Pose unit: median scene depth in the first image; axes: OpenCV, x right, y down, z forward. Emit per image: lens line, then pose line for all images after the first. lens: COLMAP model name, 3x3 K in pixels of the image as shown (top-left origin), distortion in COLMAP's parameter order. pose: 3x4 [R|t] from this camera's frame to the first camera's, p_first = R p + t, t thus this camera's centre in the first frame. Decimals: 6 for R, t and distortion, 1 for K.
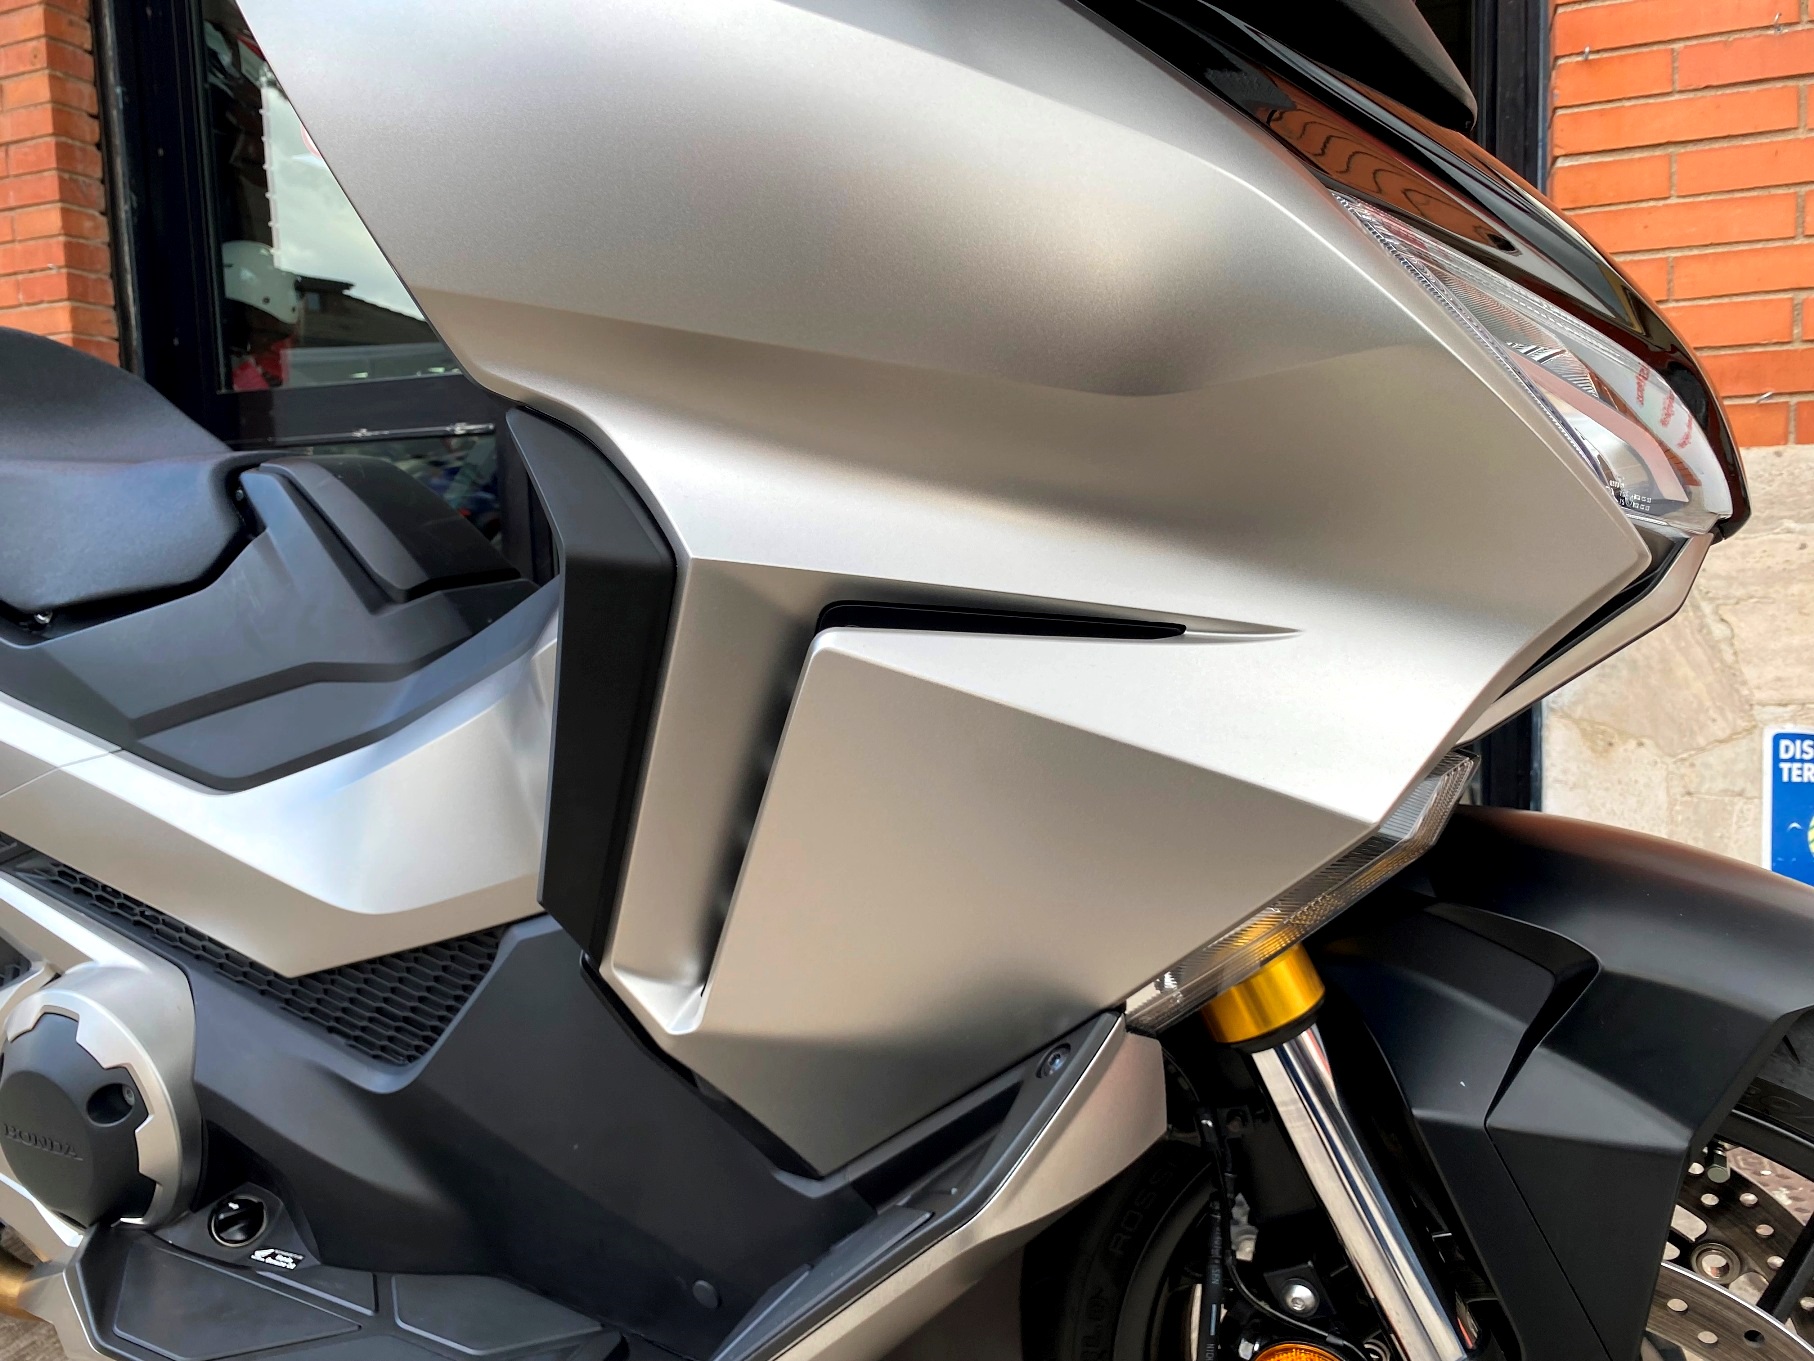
lens RADIAL K [[1388.7, 0, 892.5], [0, 1388.7, 665.5], [0, 0, 1]] dist [0.015930, -0.010613]
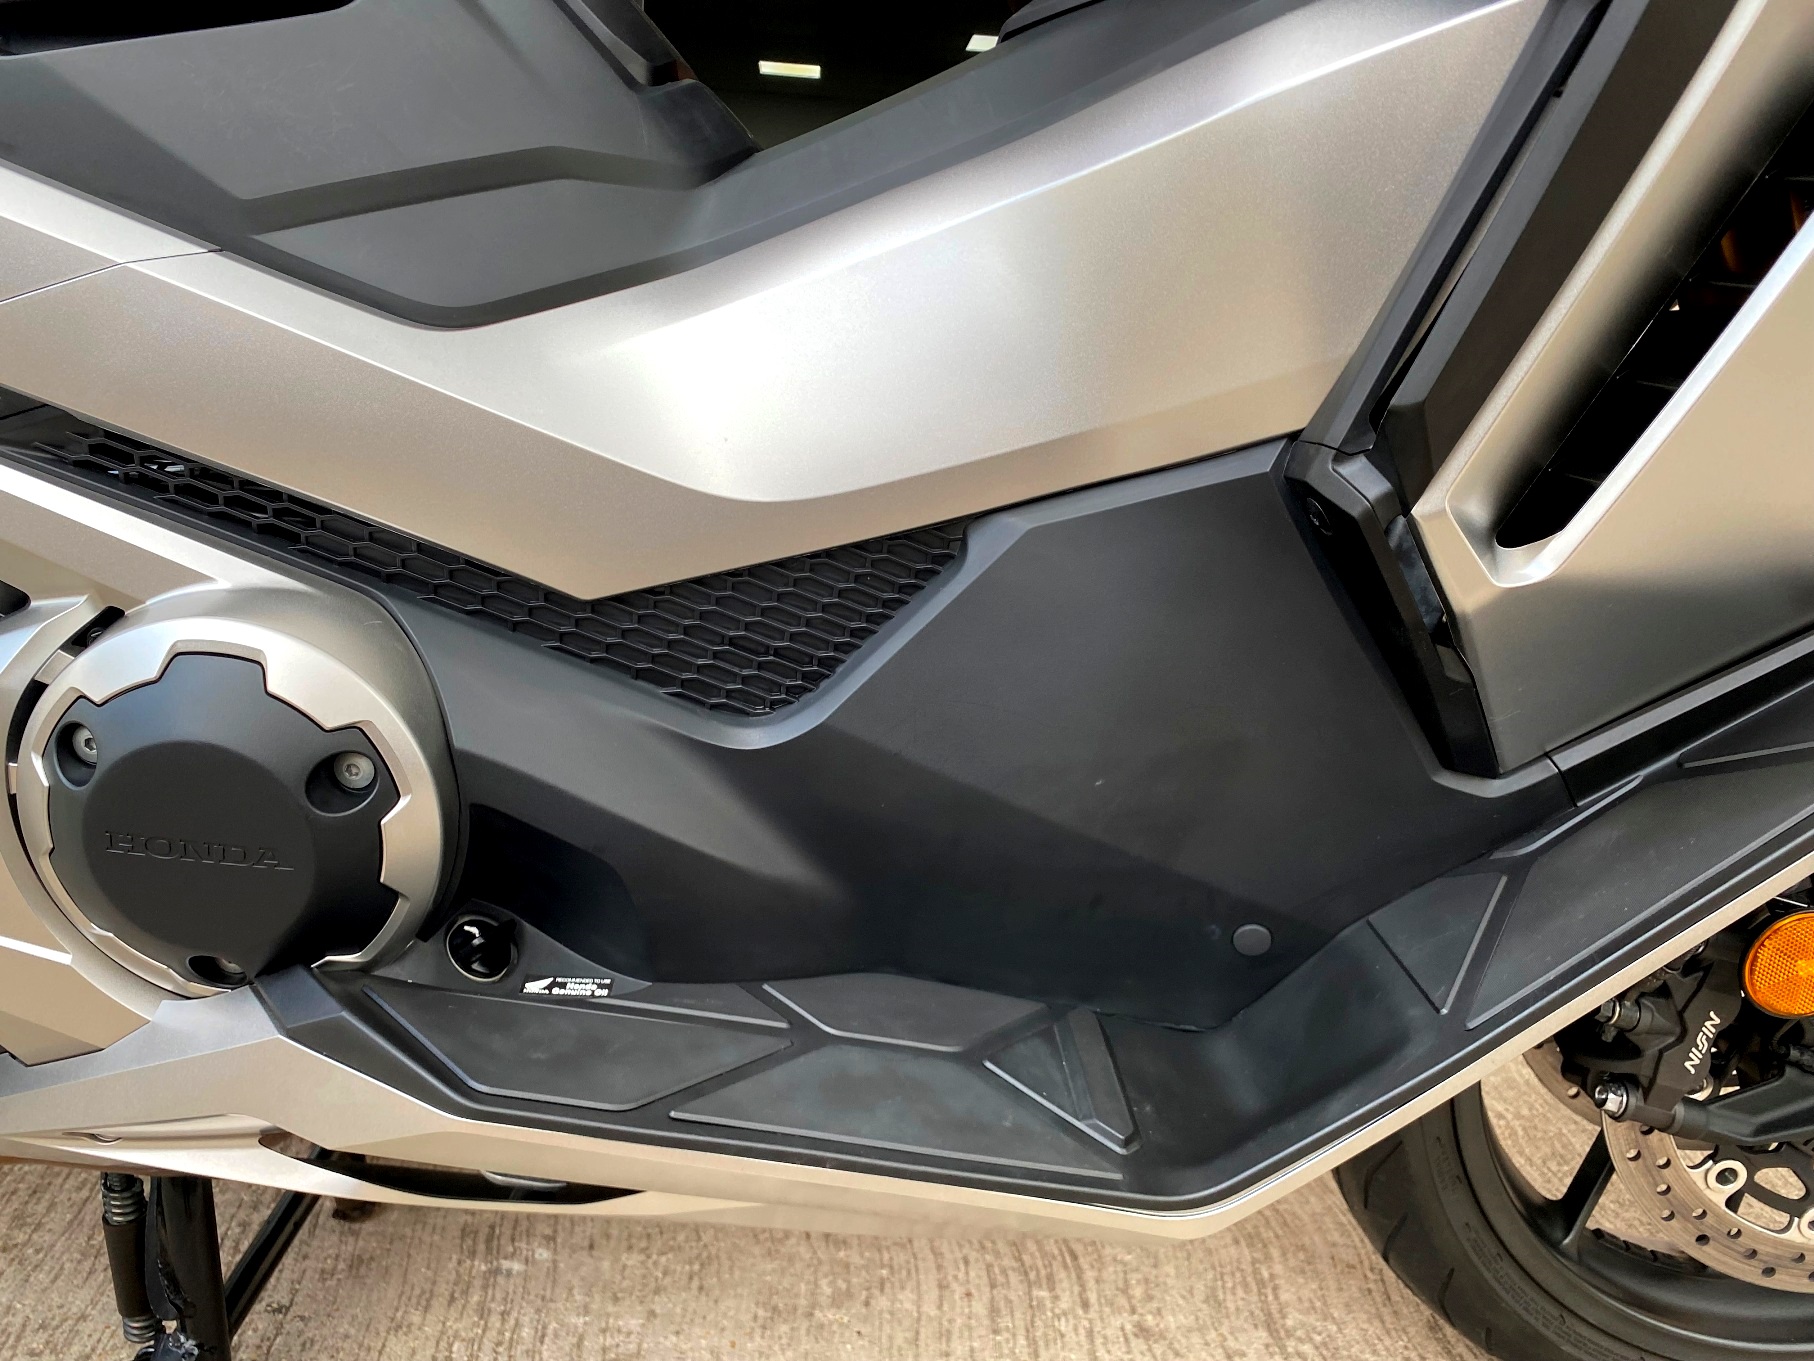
lens RADIAL K [[1388.7, 0, 904.9], [0, 1388.7, 705.7], [0, 0, 1]] dist [0.015930, -0.010613]
pose [[0.897306, -0.018901, 0.441003, -0.306770], [-0.049744, 0.988389, 0.143574, 0.086327], [-0.438596, -0.150767, 0.885947, 0.156384]]
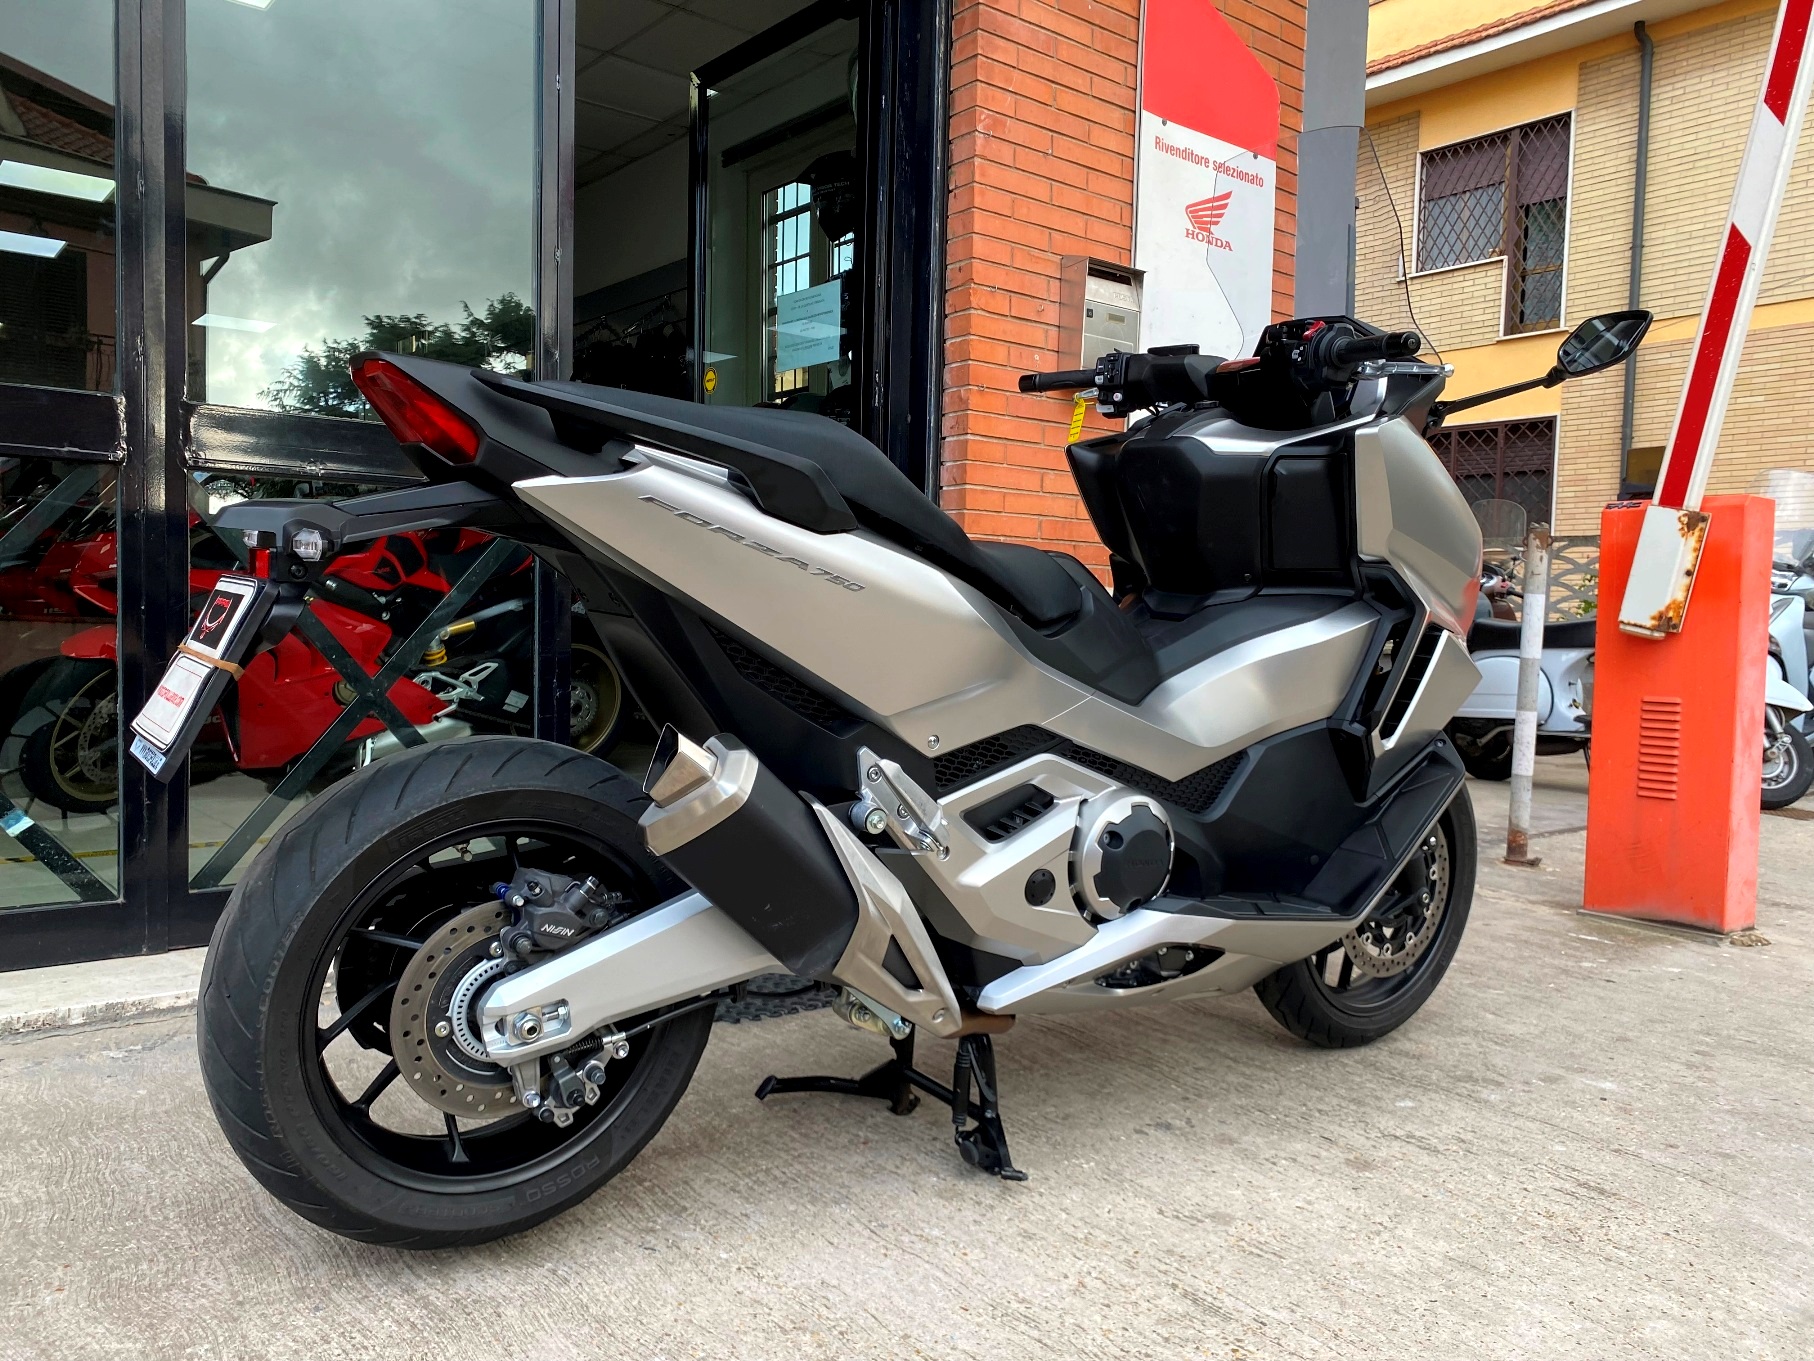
lens RADIAL K [[1388.7, 0, 913.9], [0, 1388.7, 682.9], [0, 0, 1]] dist [0.015930, -0.010613]
pose [[0.480630, 0.005221, 0.876908, -1.366212], [0.046487, 0.998424, -0.031424, 0.057172], [-0.875691, 0.055869, 0.479630, 0.134621]]
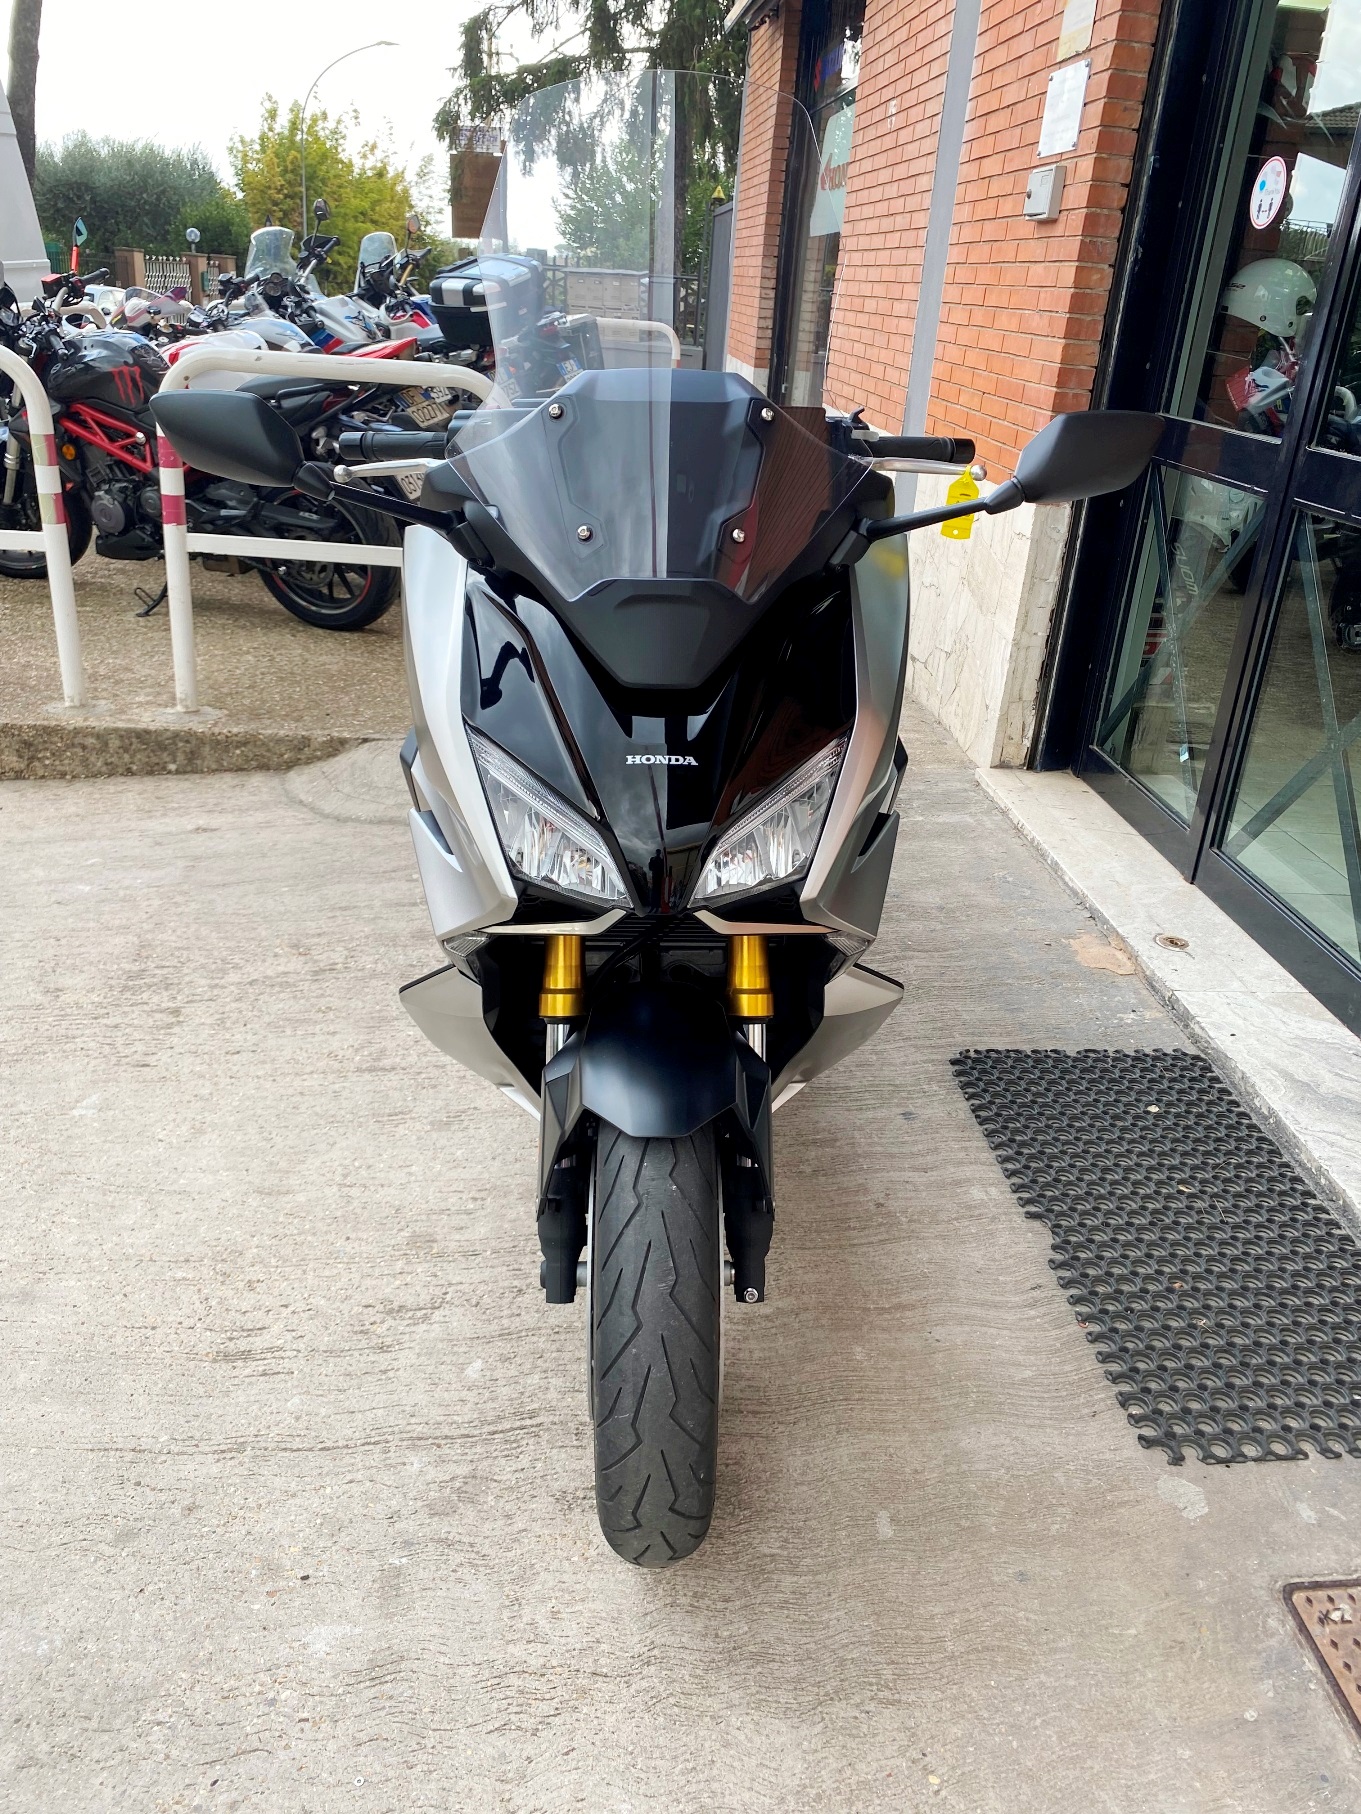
lens RADIAL K [[1388.7, 0, 674.6], [0, 1388.7, 883.7], [0, 0, 1]] dist [0.015930, -0.010613]
pose [[0.439892, 0.413109, -0.797393, 0.885266], [-0.169957, 0.910165, 0.377775, -0.366717], [0.881822, -0.030658, 0.470585, 0.013559]]
